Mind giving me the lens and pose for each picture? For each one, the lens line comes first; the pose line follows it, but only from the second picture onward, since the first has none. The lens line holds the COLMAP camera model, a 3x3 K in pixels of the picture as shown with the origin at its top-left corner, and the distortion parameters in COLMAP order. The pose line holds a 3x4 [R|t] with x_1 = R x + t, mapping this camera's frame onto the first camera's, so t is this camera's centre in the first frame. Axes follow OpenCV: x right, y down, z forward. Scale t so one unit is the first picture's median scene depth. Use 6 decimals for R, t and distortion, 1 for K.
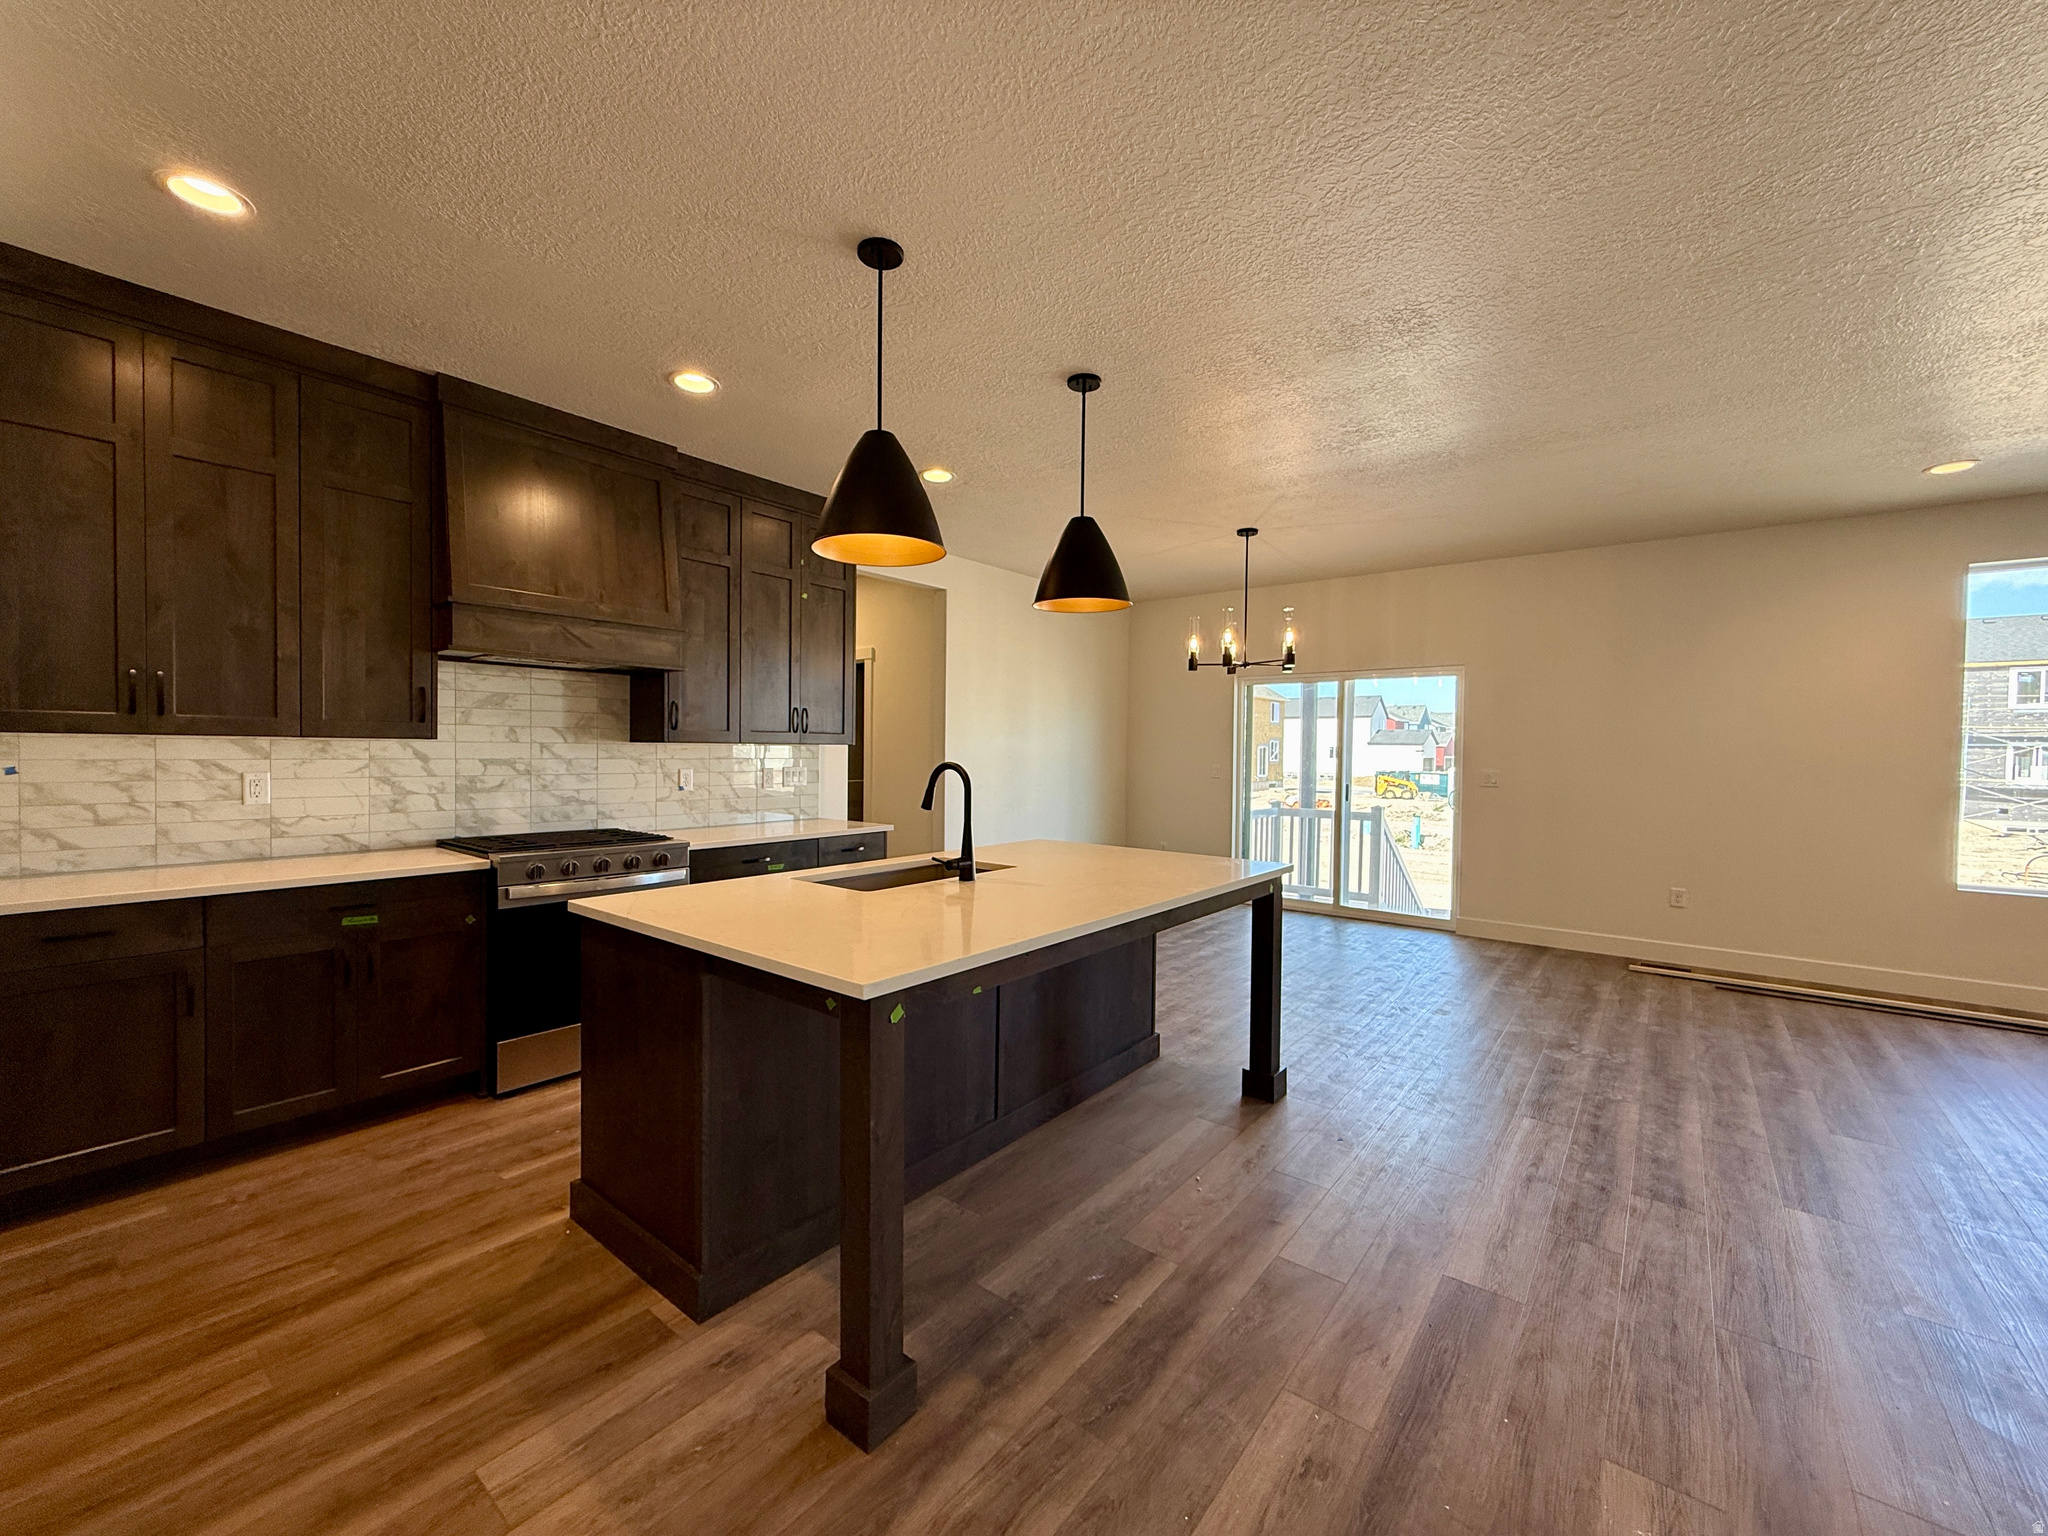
lens RADIAL K [[817.3, 0, 1018.2], [0, 817.3, 766.4], [0, 0, 1]] dist [0.001447, 0.000092]
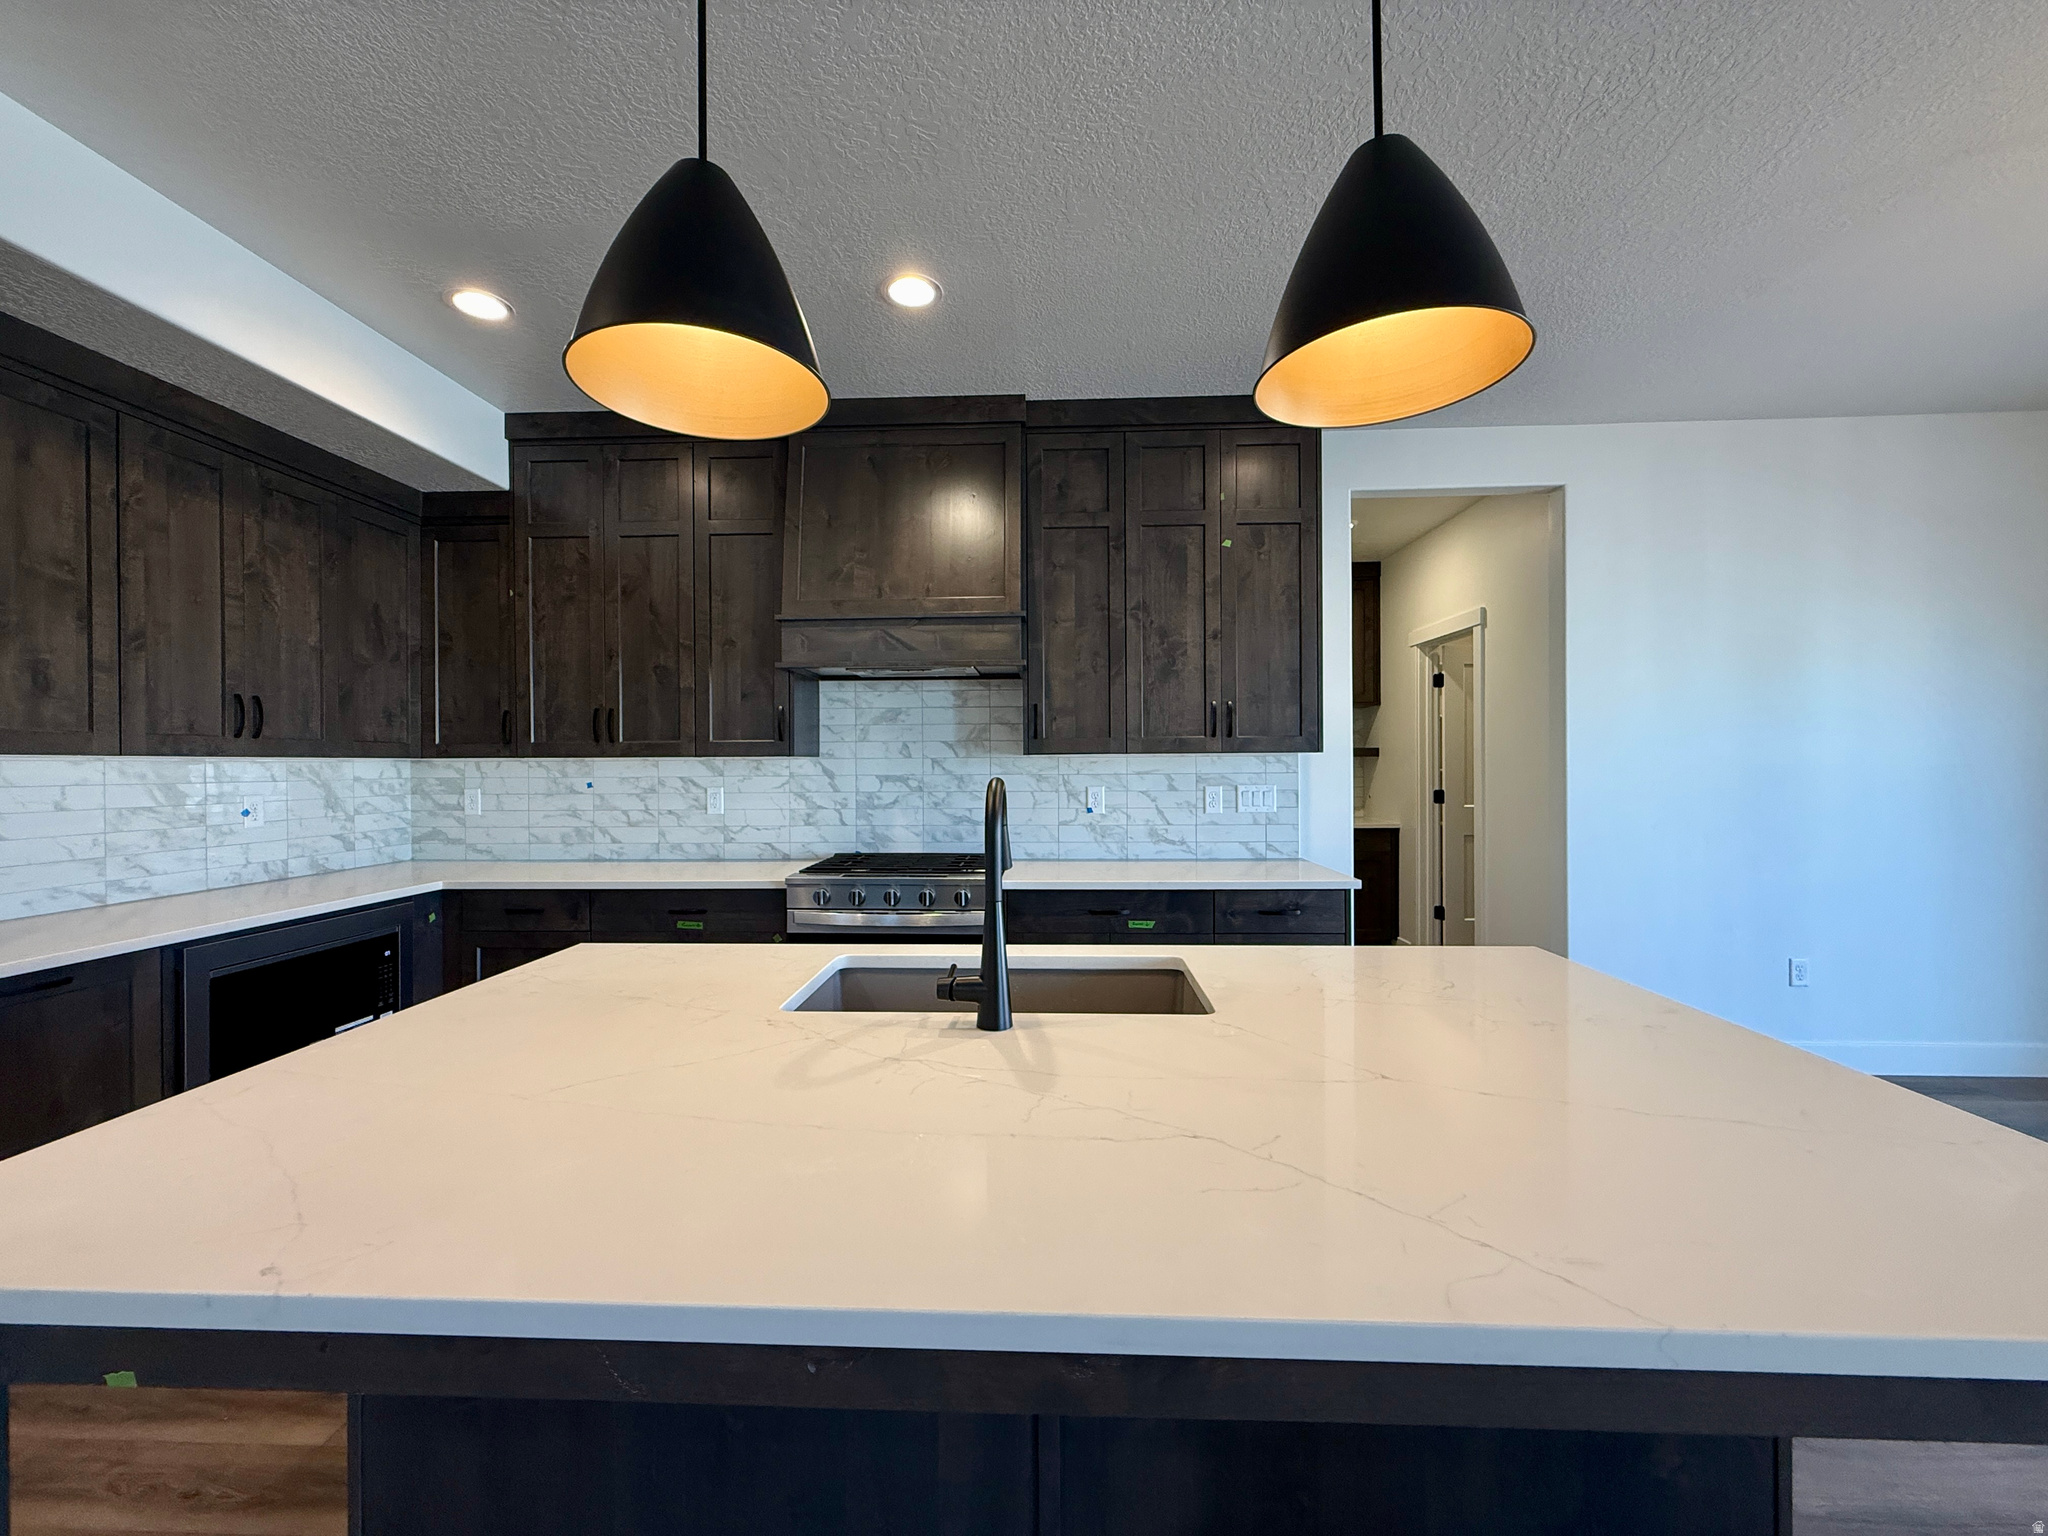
lens RADIAL K [[817.3, 0, 1018.2], [0, 817.3, 766.4], [0, 0, 1]] dist [0.001447, 0.000092]
pose [[0.591259, -0.012122, -0.806391, 0.264356], [-0.003581, 0.999838, -0.017656, -0.003302], [0.806474, 0.013327, 0.591119, 0.576490]]
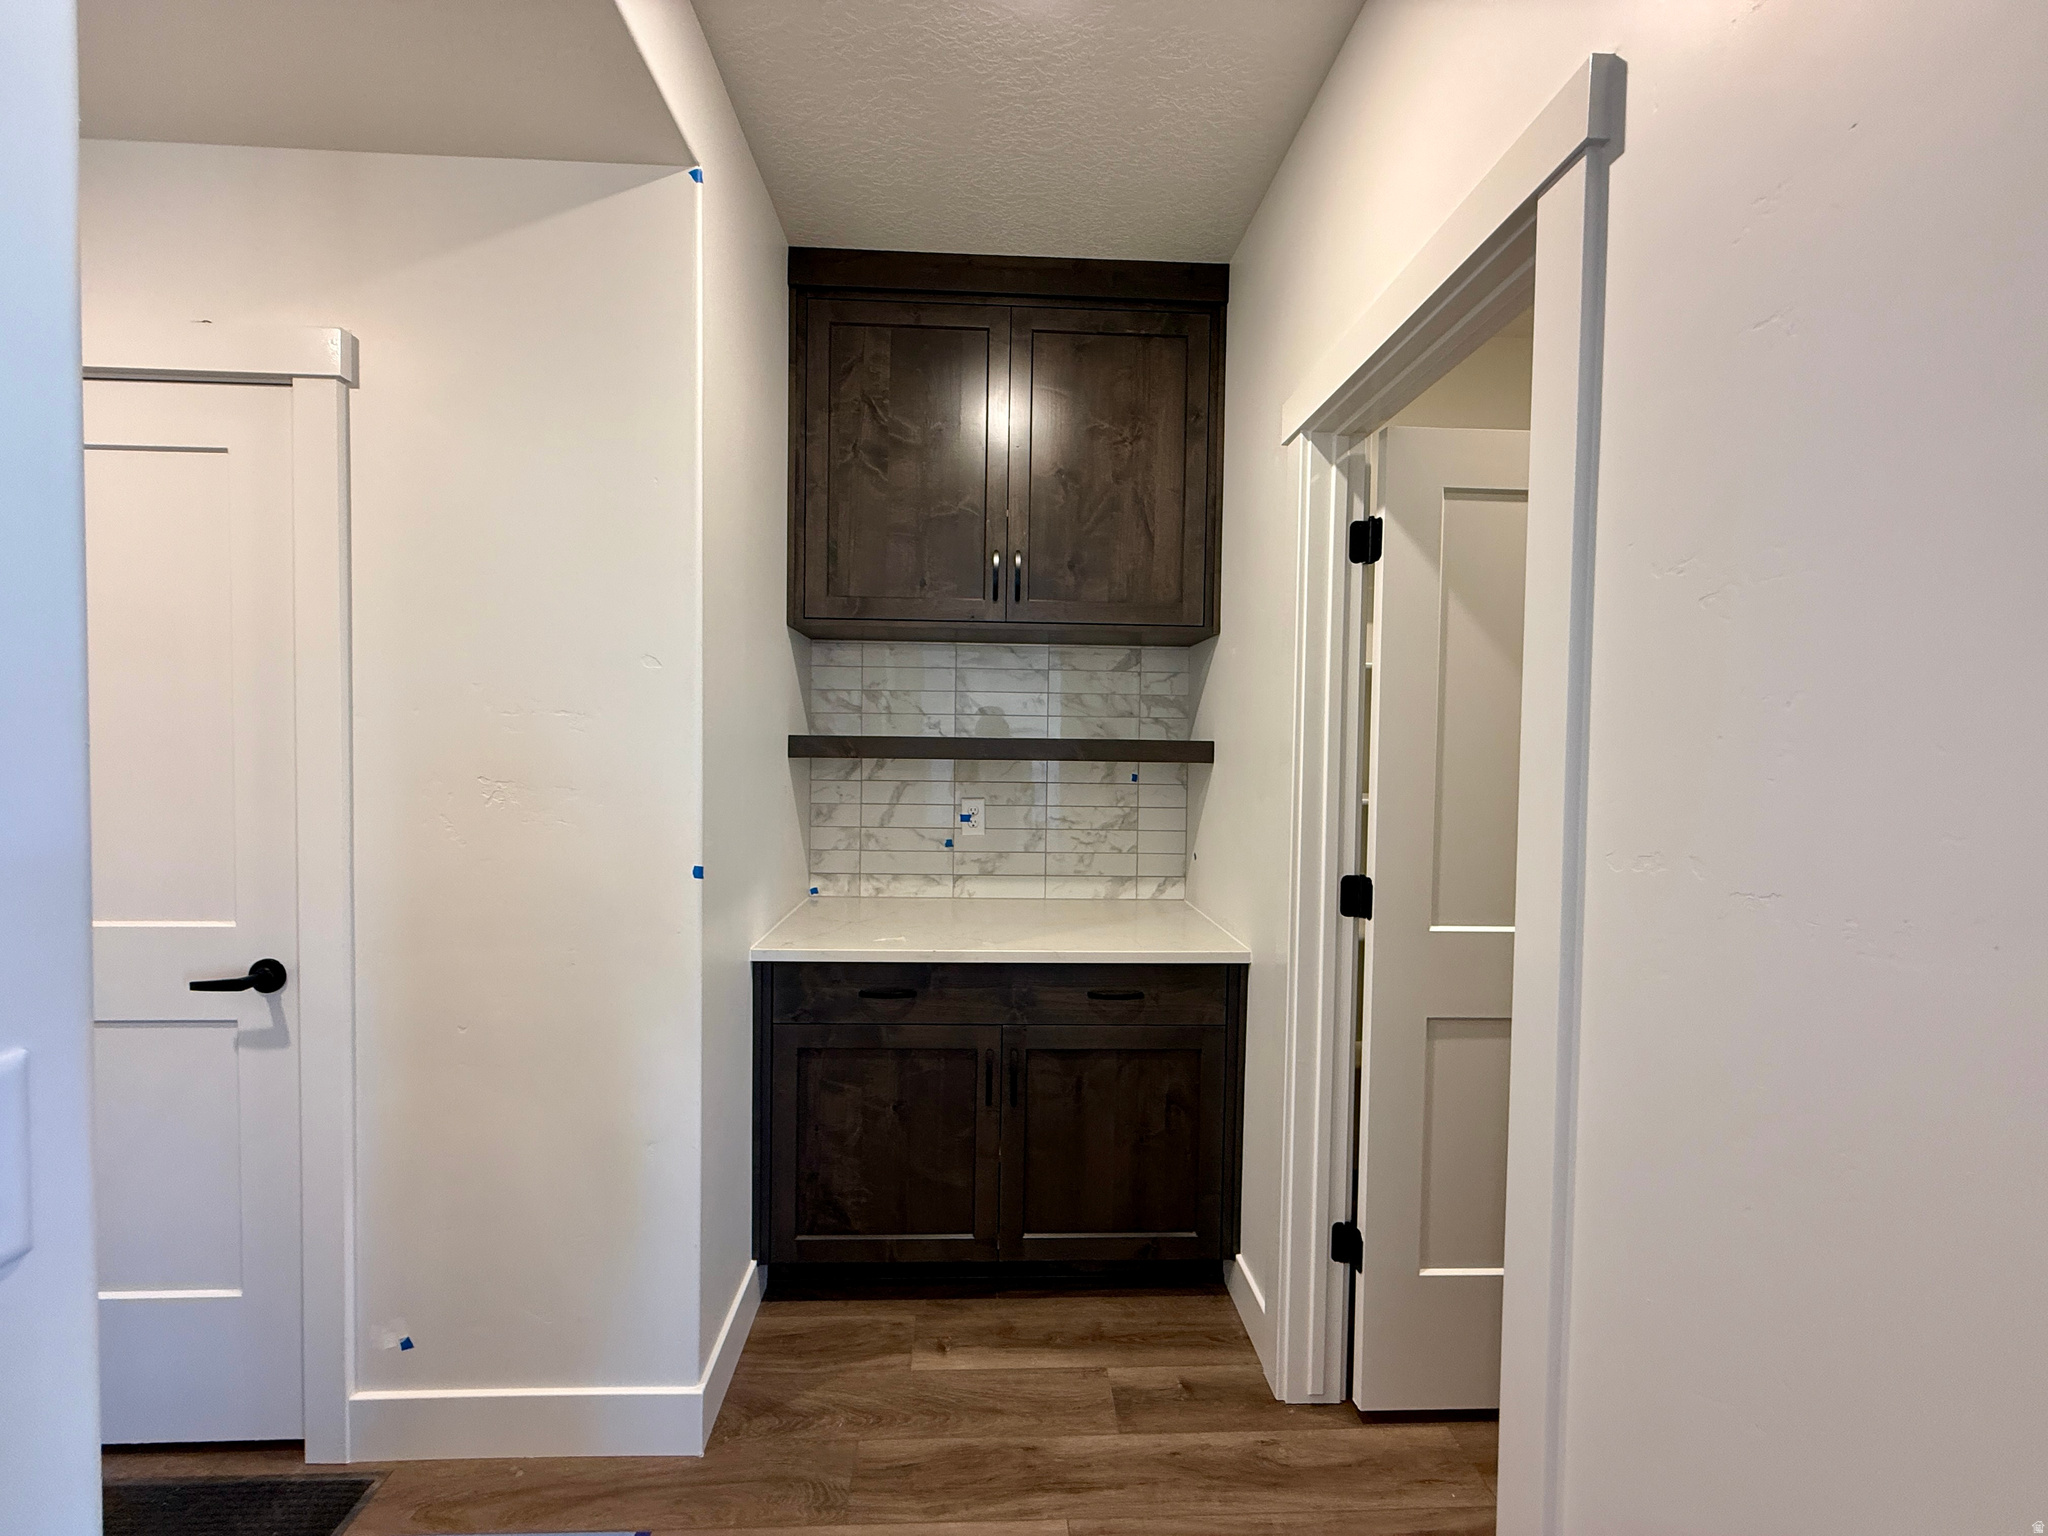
lens RADIAL K [[817.3, 0, 1018.2], [0, 817.3, 766.4], [0, 0, 1]] dist [0.001447, 0.000092]
pose [[0.662862, 0.020892, -0.748450, -0.265297], [-0.021240, 0.999733, 0.009094, -0.057283], [0.748440, 0.009869, 0.663129, 1.622765]]
